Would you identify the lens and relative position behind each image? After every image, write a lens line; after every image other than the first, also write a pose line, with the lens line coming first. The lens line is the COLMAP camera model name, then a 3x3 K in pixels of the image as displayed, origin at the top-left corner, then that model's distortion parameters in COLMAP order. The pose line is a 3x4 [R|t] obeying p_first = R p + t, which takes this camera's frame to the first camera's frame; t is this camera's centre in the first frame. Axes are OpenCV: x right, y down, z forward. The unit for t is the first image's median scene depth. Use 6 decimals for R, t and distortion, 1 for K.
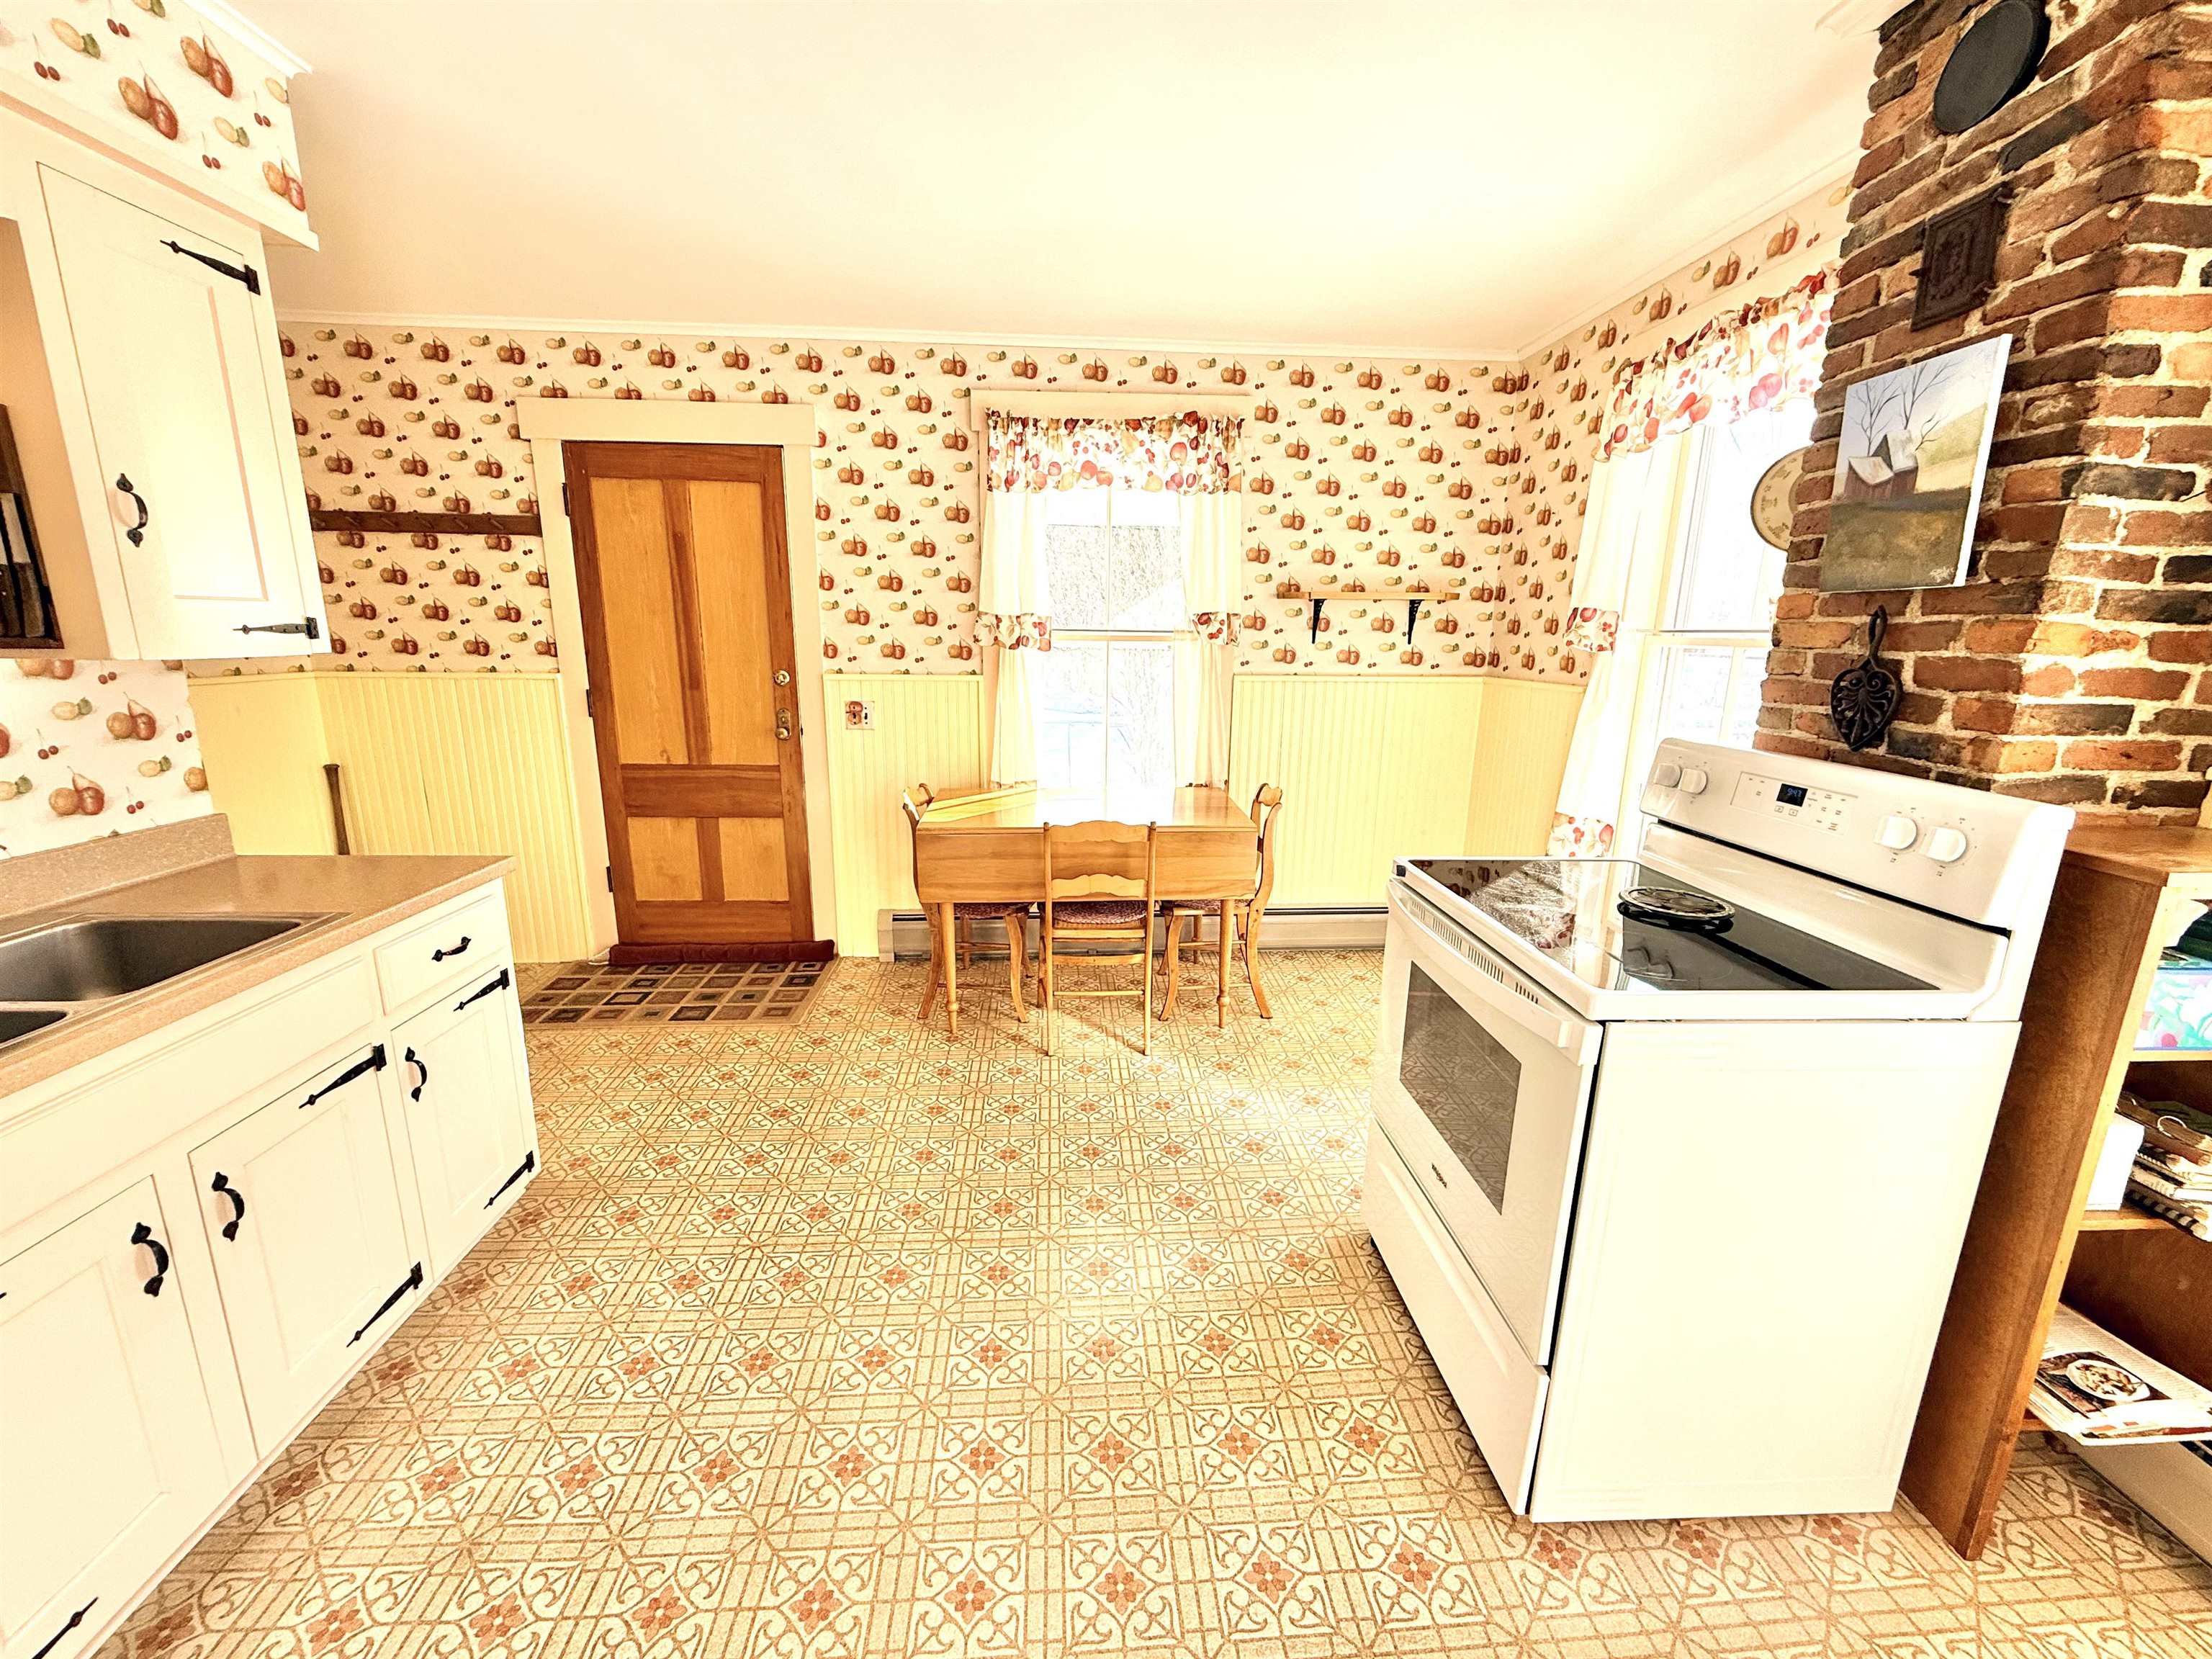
lens RADIAL K [[886.5, 0, 1108.7], [0, 886.5, 830.2], [0, 0, 1]] dist [0.000475, -0.000376]
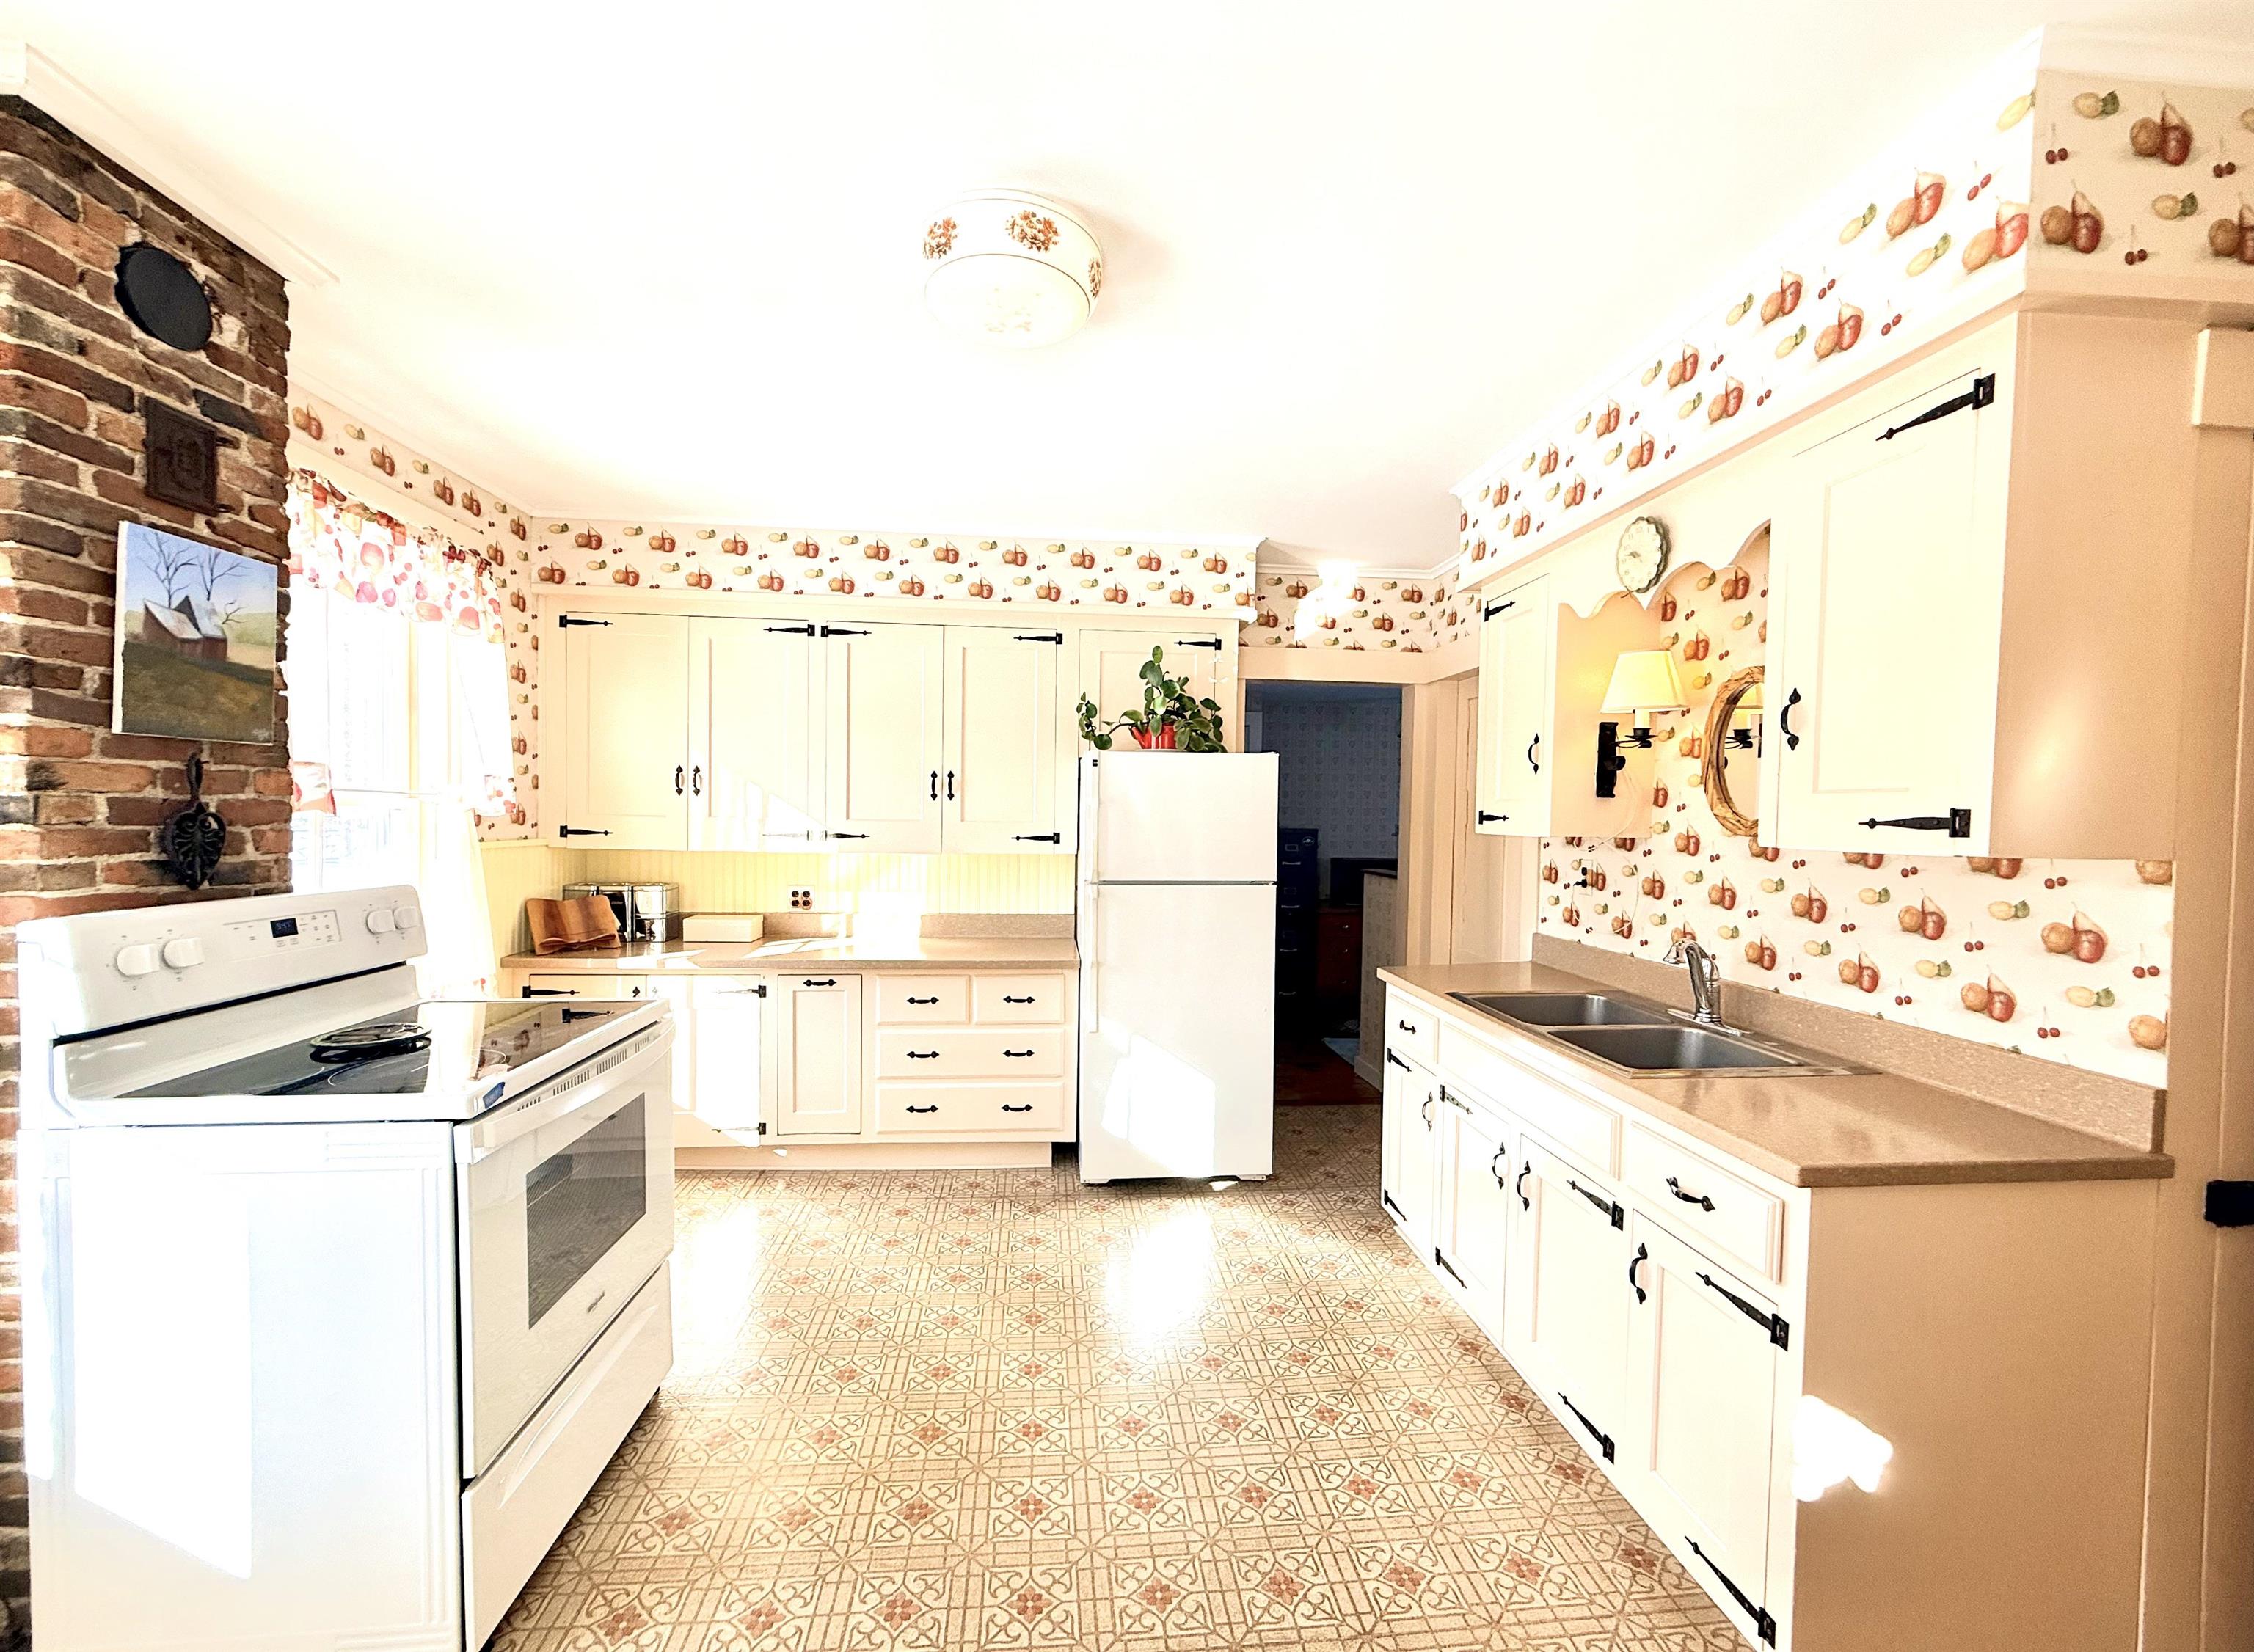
lens RADIAL K [[903.3, 0, 1130.0], [0, 903.3, 840.9], [0, 0, 1]] dist [0.000475, -0.000376]
pose [[-0.998909, -0.027887, -0.037453, -0.210566], [-0.036393, 0.967500, 0.250240, -0.450999], [0.029257, 0.251330, -0.967459, 2.051835]]
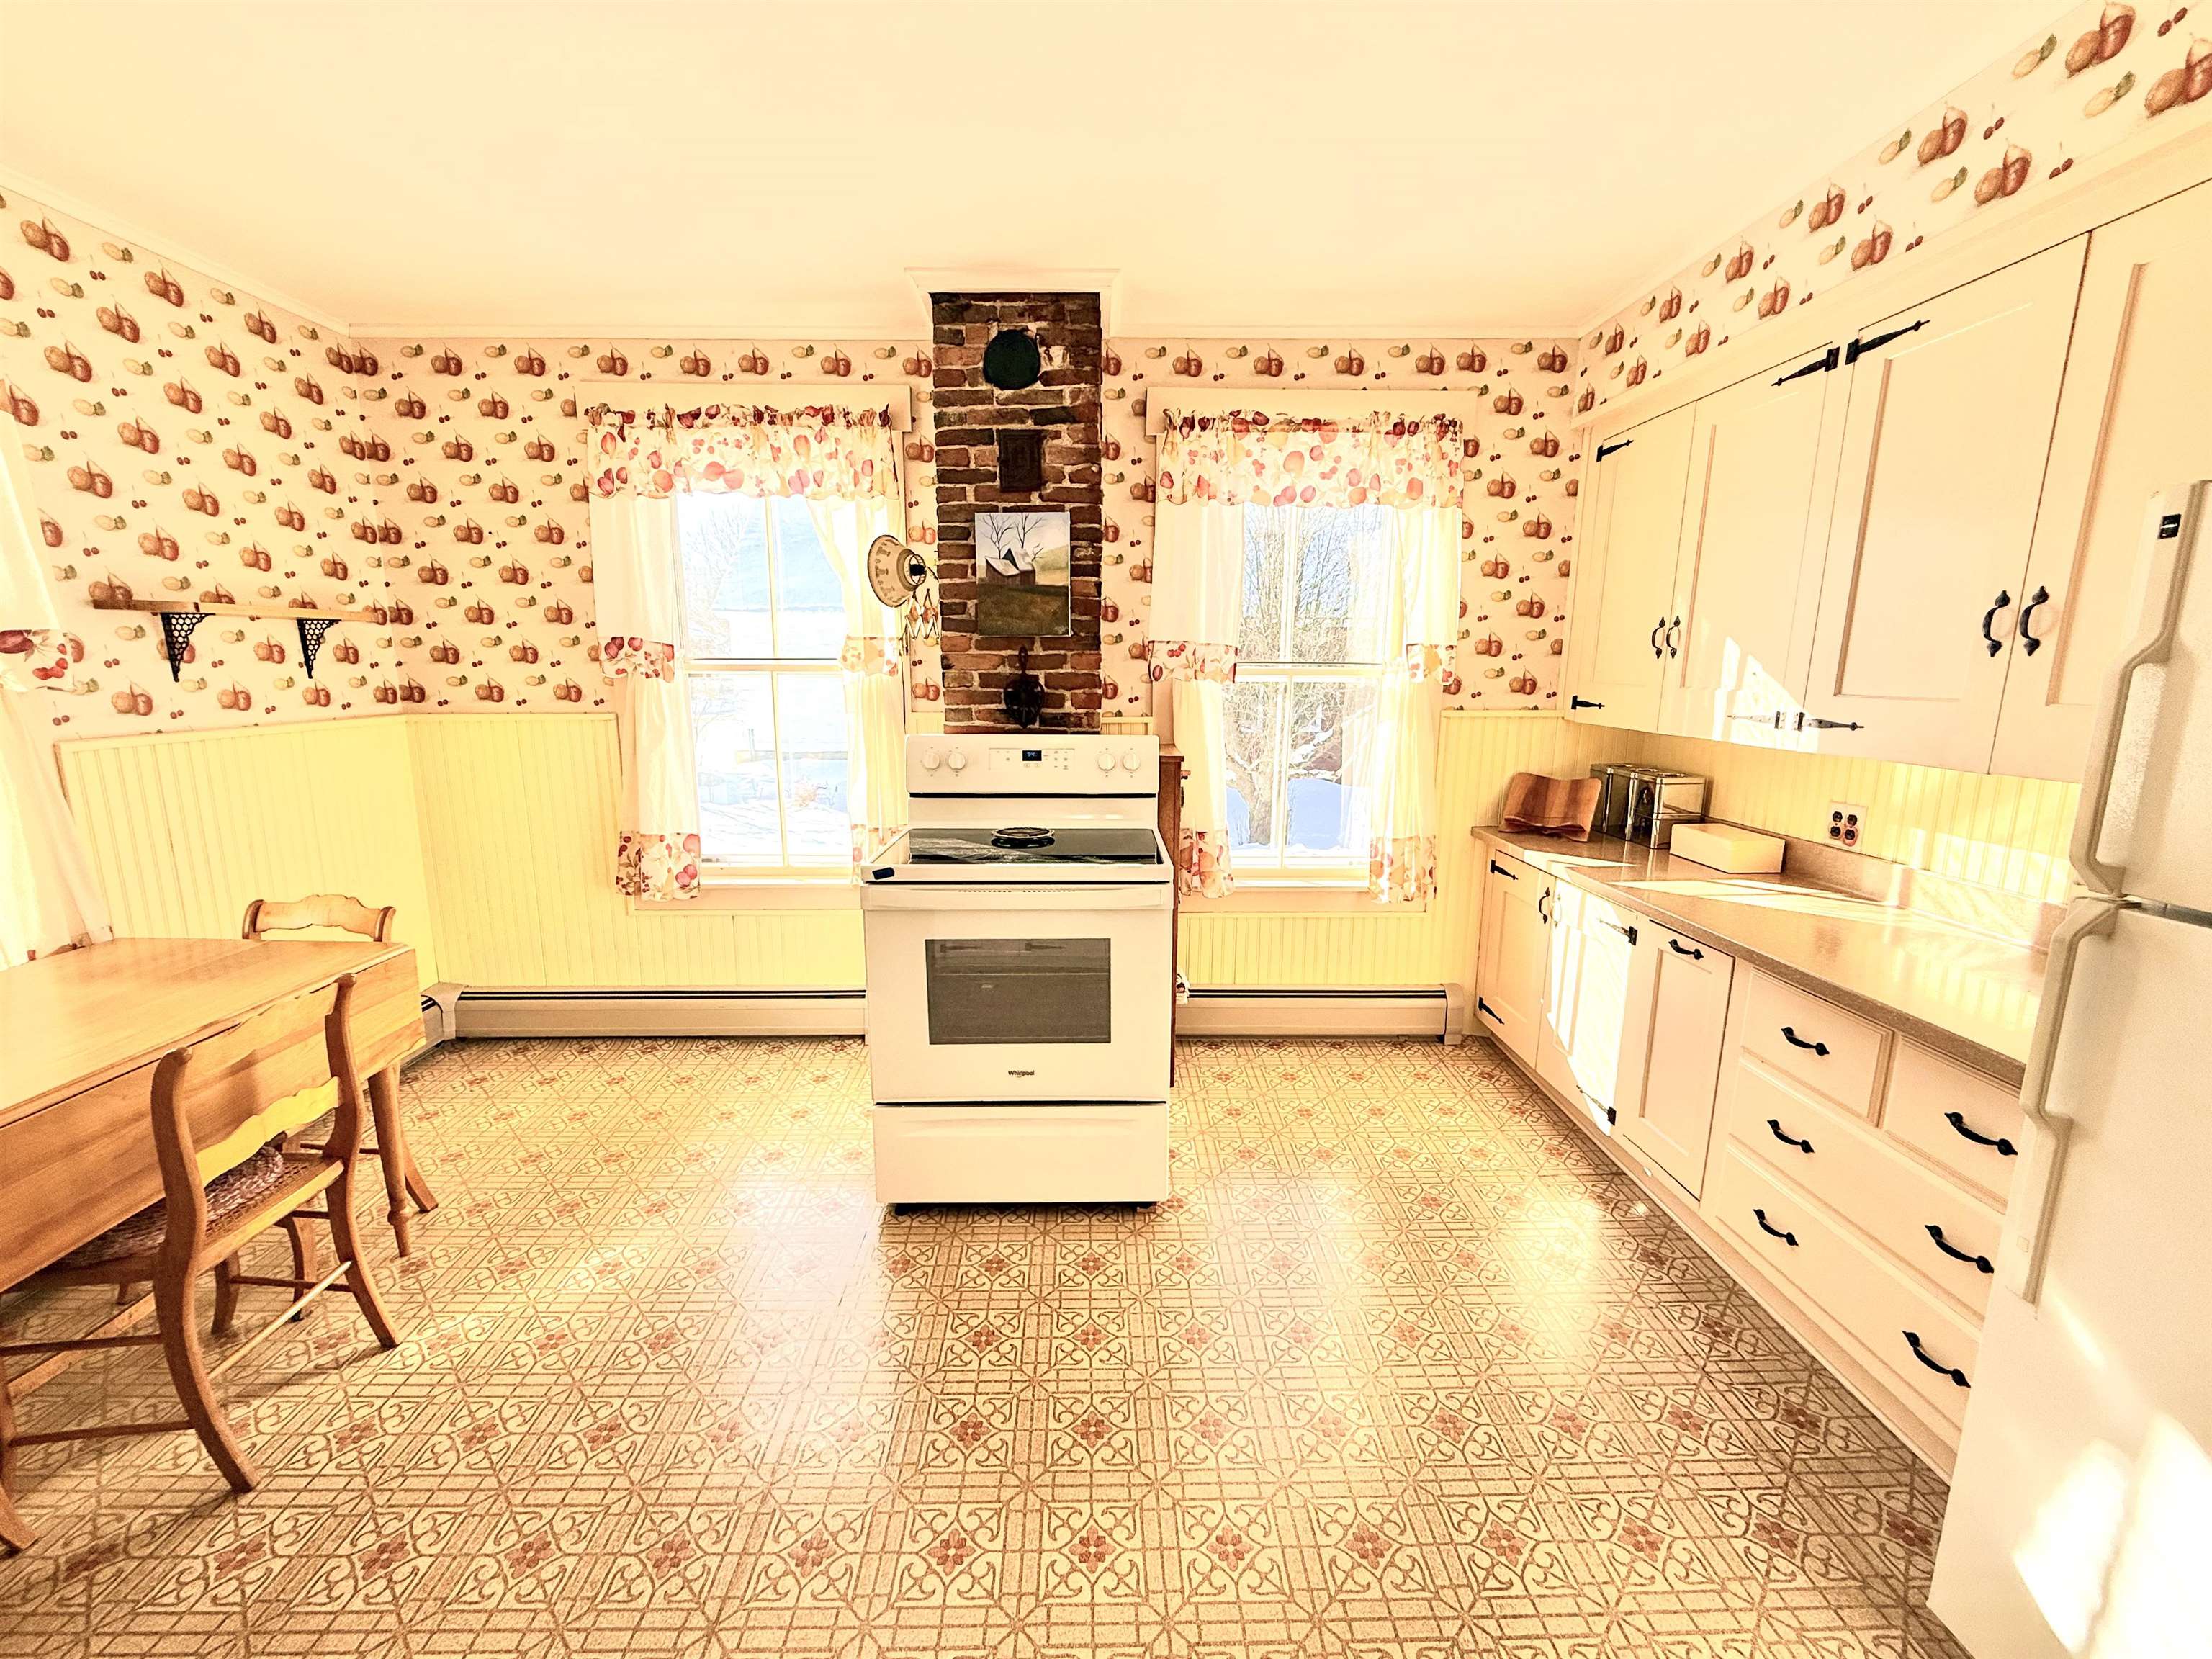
lens RADIAL K [[886.5, 0, 1105.1], [0, 886.5, 828.3], [0, 0, 1]] dist [0.000475, -0.000376]
pose [[0.040371, -0.195987, 0.979775, -0.903156], [0.221454, 0.957942, 0.182495, -0.183431], [-0.974335, 0.209608, 0.082075, 0.749239]]
